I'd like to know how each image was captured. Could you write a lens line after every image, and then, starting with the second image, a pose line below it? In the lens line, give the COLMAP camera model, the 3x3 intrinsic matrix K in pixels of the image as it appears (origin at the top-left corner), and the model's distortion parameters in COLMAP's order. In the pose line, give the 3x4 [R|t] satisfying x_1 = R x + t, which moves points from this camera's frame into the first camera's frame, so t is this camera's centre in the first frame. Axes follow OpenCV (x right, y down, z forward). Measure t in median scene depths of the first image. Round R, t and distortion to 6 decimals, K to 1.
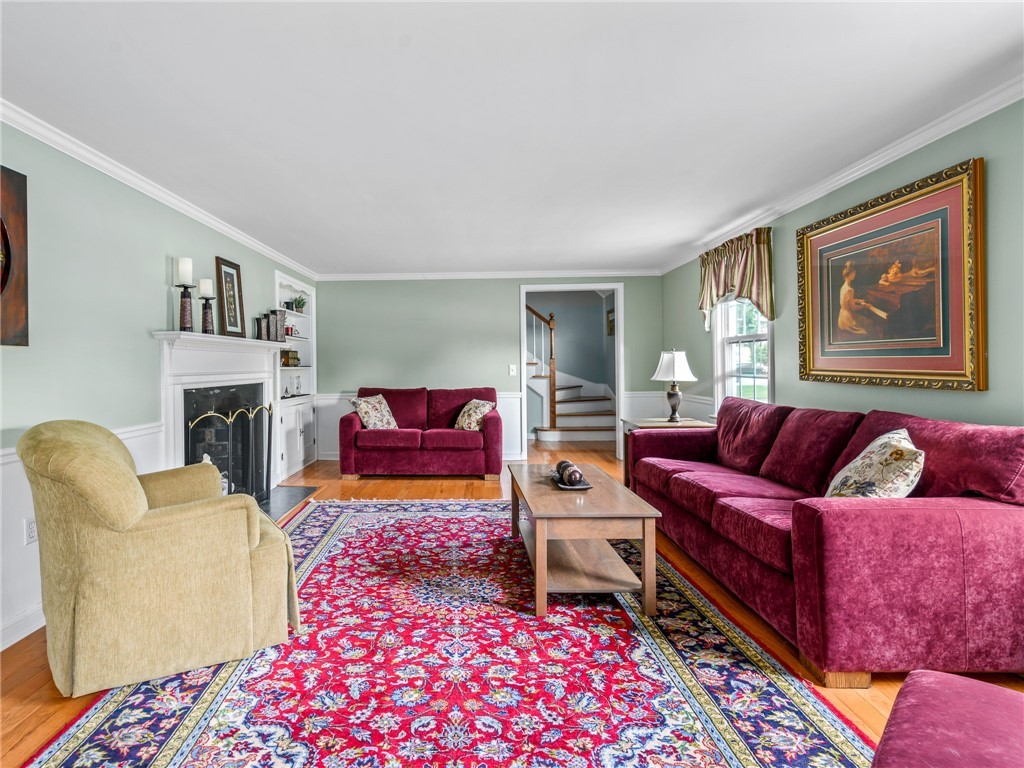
lens RADIAL K [[473.1, 0, 486.5], [0, 473.1, 368.0], [0, 0, 1]] dist [0.002163, -0.000720]
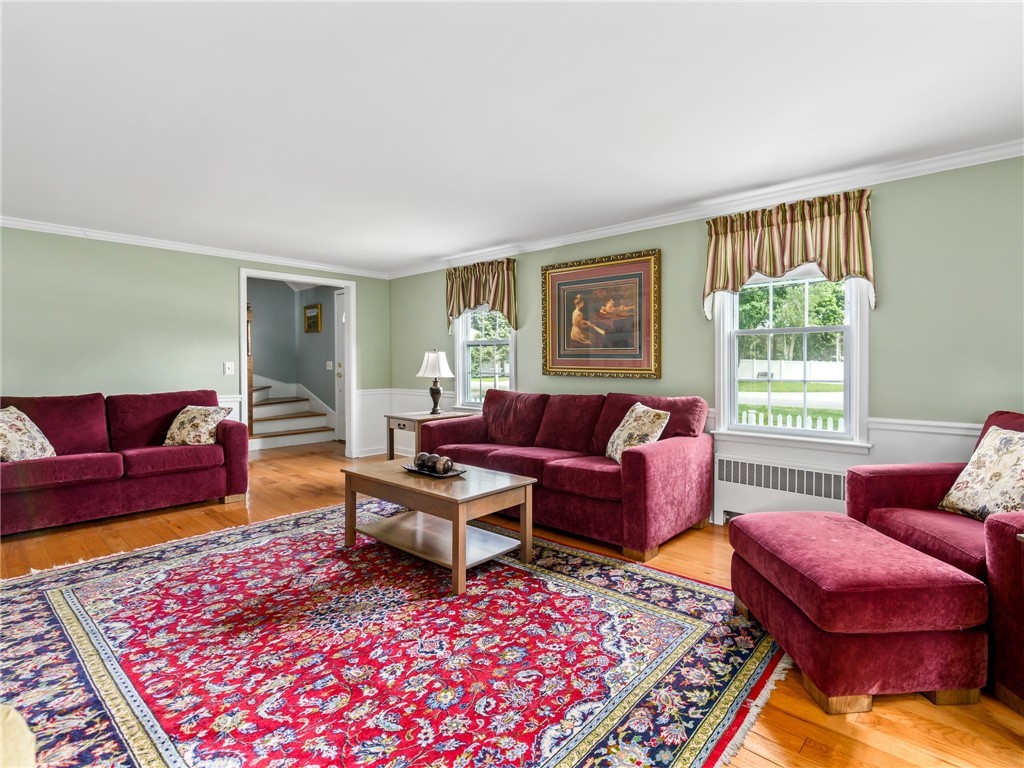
lens RADIAL K [[480.0, 0, 511.4], [0, 480.0, 366.0], [0, 0, 1]] dist [0.000553, -0.000688]
pose [[0.675255, 0.004517, 0.737571, -0.525310], [-0.001549, 0.999988, -0.004705, 0.007148], [-0.737583, 0.002035, 0.675254, 0.146895]]
